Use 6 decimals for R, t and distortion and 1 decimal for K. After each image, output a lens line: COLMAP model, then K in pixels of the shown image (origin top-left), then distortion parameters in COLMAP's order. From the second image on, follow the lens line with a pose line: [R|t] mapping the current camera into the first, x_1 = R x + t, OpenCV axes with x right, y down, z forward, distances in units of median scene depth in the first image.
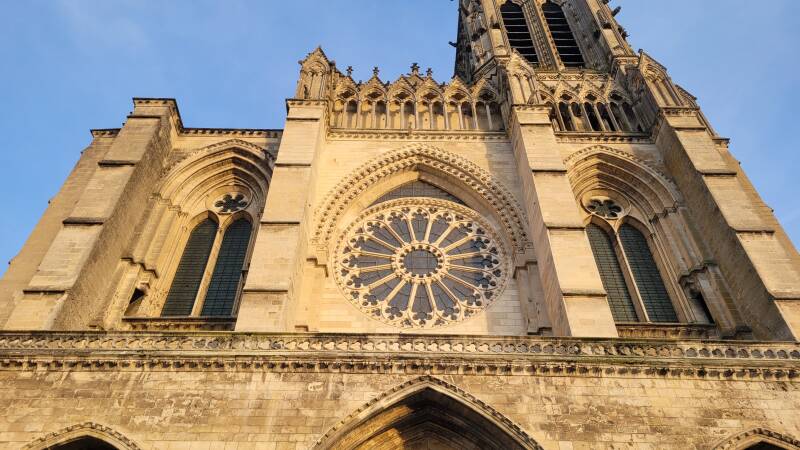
lens RADIAL K [[595.6, 0, 402.9], [0, 595.6, 225.6], [0, 0, 1]] dist [0.050165, -0.031094]
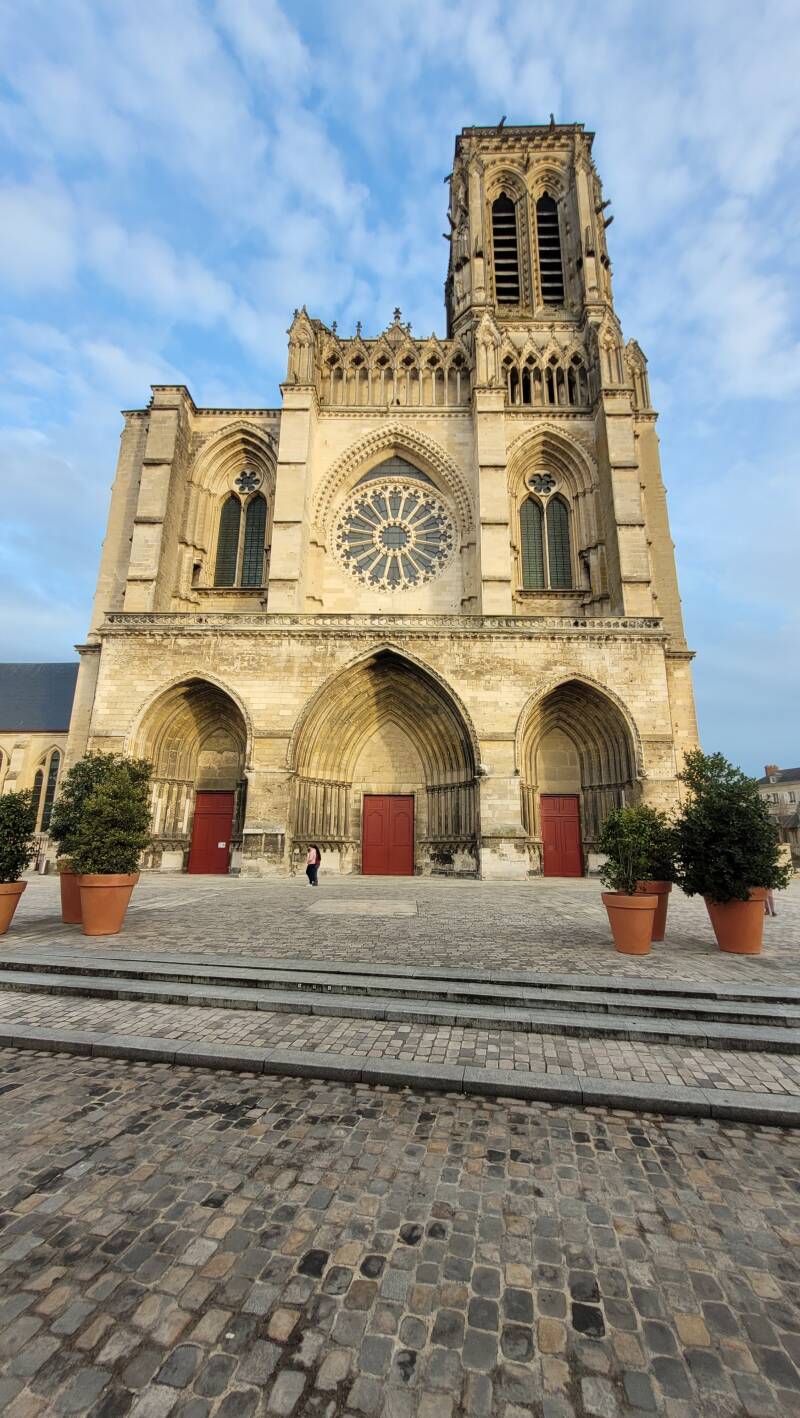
lens RADIAL K [[551.3, 0, 410.2], [0, 551.3, 706.9], [0, 0, 1]] dist [-0.000085, -0.000086]
pose [[0.999786, 0.000690, -0.020687, 0.098827], [0.010275, 0.851056, 0.524974, -0.286968], [0.017968, -0.525074, 0.850867, -0.286474]]
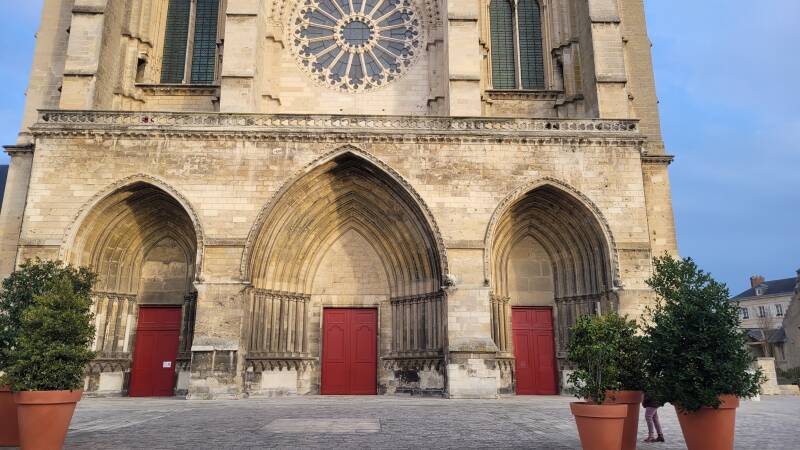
lens RADIAL K [[593.6, 0, 394.9], [0, 593.6, 202.7], [0, 0, 1]] dist [0.057564, -0.049554]
pose [[0.999885, 0.001337, 0.015085, 0.099299], [-0.008815, 0.861323, 0.507982, -0.293576], [-0.012314, -0.508056, 0.861236, -0.301496]]
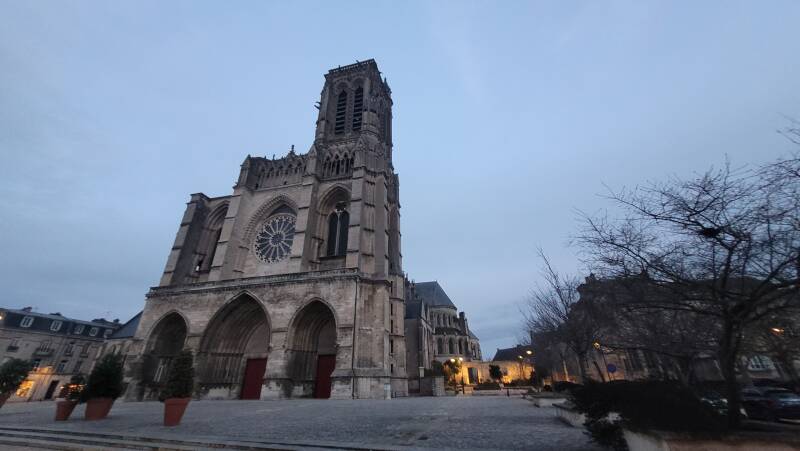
lens RADIAL K [[311.0, 0, 401.3], [0, 311.0, 213.8], [0, 0, 1]] dist [-0.000085, -0.000086]
pose [[0.968661, -0.138877, -0.205933, 1.103332], [0.194351, 0.940054, 0.280226, -0.429873], [0.154671, -0.311467, 0.937585, -0.439816]]
